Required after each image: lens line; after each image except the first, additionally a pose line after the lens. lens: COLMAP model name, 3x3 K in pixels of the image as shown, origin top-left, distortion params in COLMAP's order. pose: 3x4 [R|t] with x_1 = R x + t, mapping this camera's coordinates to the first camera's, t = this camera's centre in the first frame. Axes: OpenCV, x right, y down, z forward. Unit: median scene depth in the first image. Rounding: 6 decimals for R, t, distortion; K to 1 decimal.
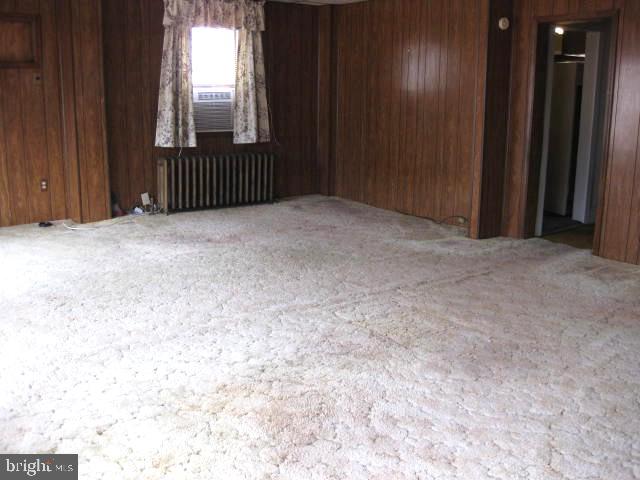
lens RADIAL K [[653.3, 0, 316.4], [0, 653.3, 241.2], [0, 0, 1]] dist [-0.191165, 0.138295]
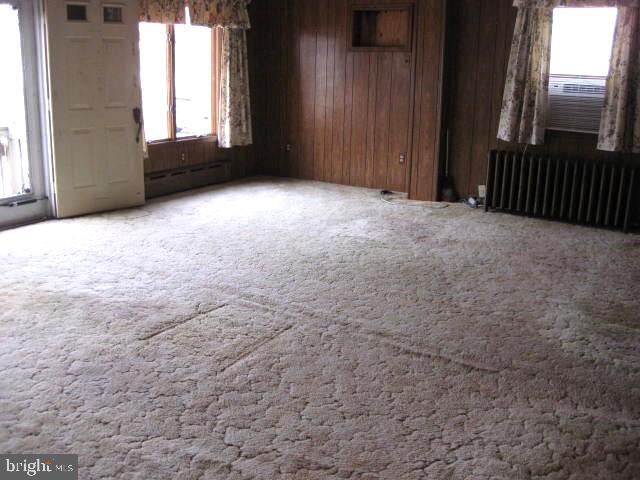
lens RADIAL K [[653.3, 0, 316.4], [0, 653.3, 241.2], [0, 0, 1]] dist [-0.191165, 0.138295]
pose [[0.345483, 0.242118, -0.906654, 0.541113], [-0.225606, 0.959238, 0.170192, -0.102585], [0.910903, 0.145748, 0.386023, 0.421665]]
